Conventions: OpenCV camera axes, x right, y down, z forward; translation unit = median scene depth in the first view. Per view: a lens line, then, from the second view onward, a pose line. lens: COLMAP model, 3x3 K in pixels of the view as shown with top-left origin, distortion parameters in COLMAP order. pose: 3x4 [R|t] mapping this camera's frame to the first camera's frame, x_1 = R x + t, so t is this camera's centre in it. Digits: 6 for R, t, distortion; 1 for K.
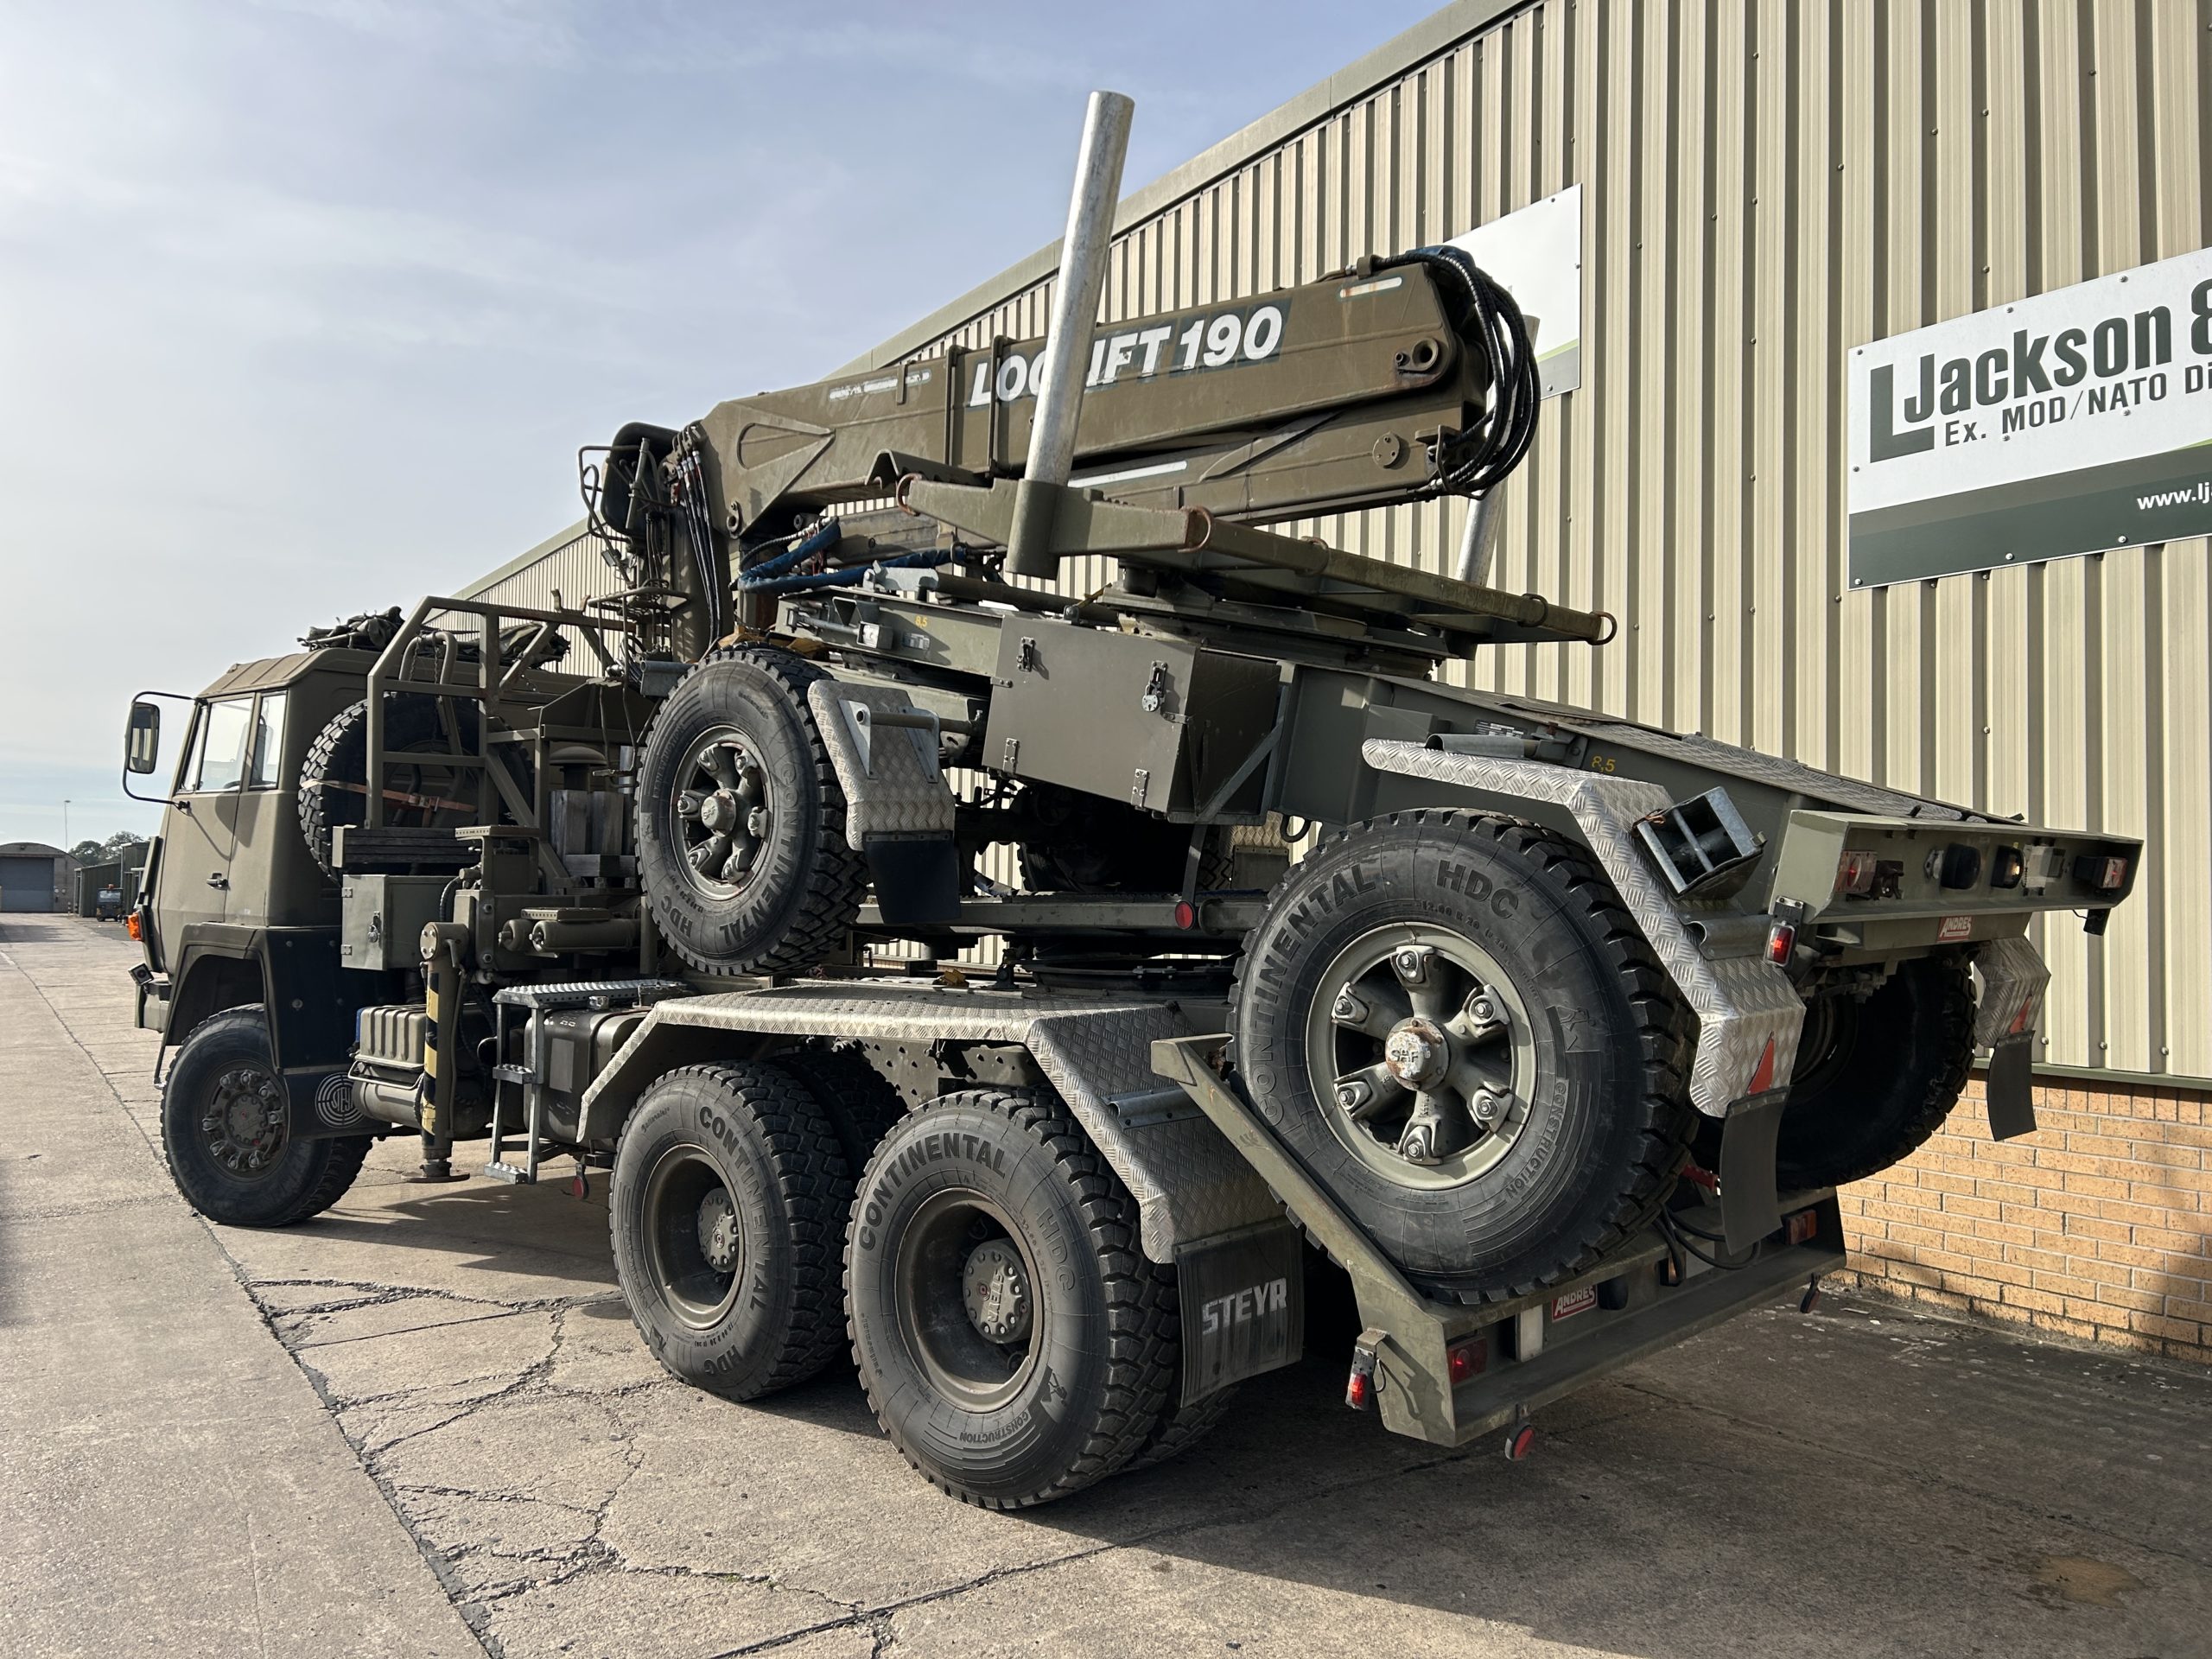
lens RADIAL K [[1653.9, 0, 1085.8], [0, 1653.9, 835.7], [0, 0, 1]] dist [0.067037, -0.069636]
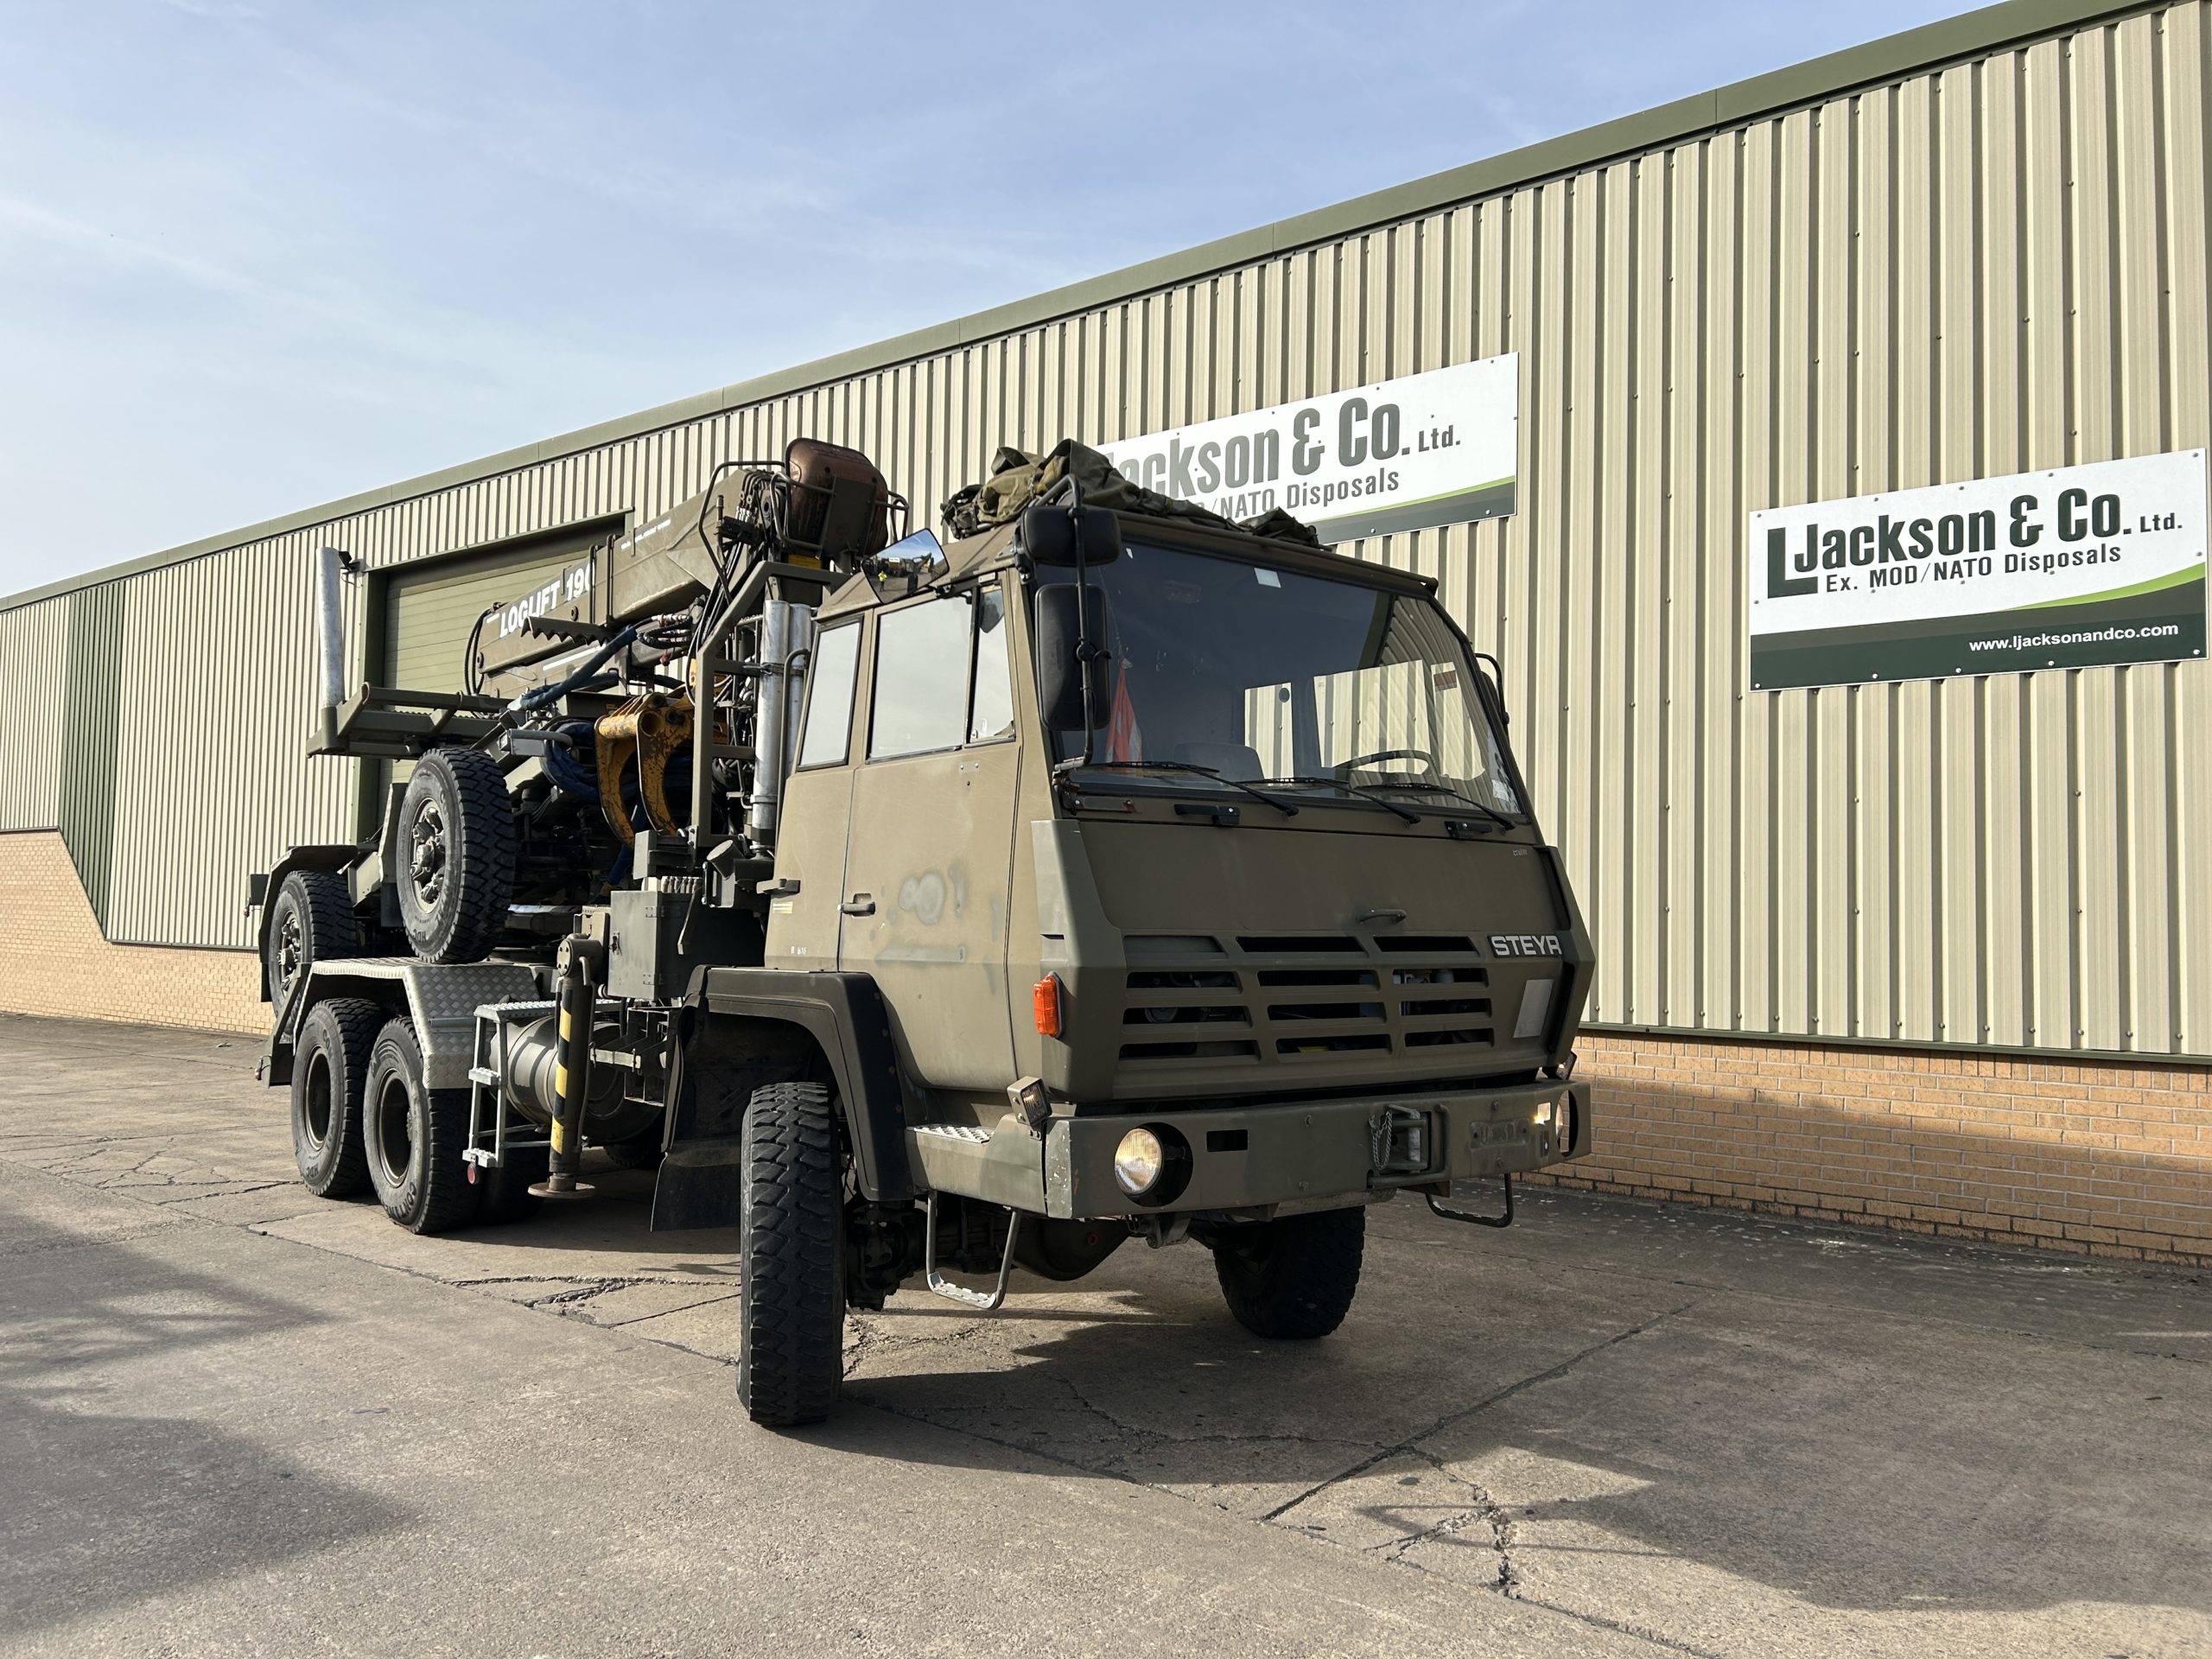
lens RADIAL K [[1653.9, 0, 1110.8], [0, 1653.9, 834.5], [0, 0, 1]] dist [0.067037, -0.069636]
pose [[0.956654, 0.014459, 0.290866, -0.456486], [-0.012510, 0.999885, -0.008560, -0.014761], [-0.290957, 0.004551, 0.956725, -0.143382]]
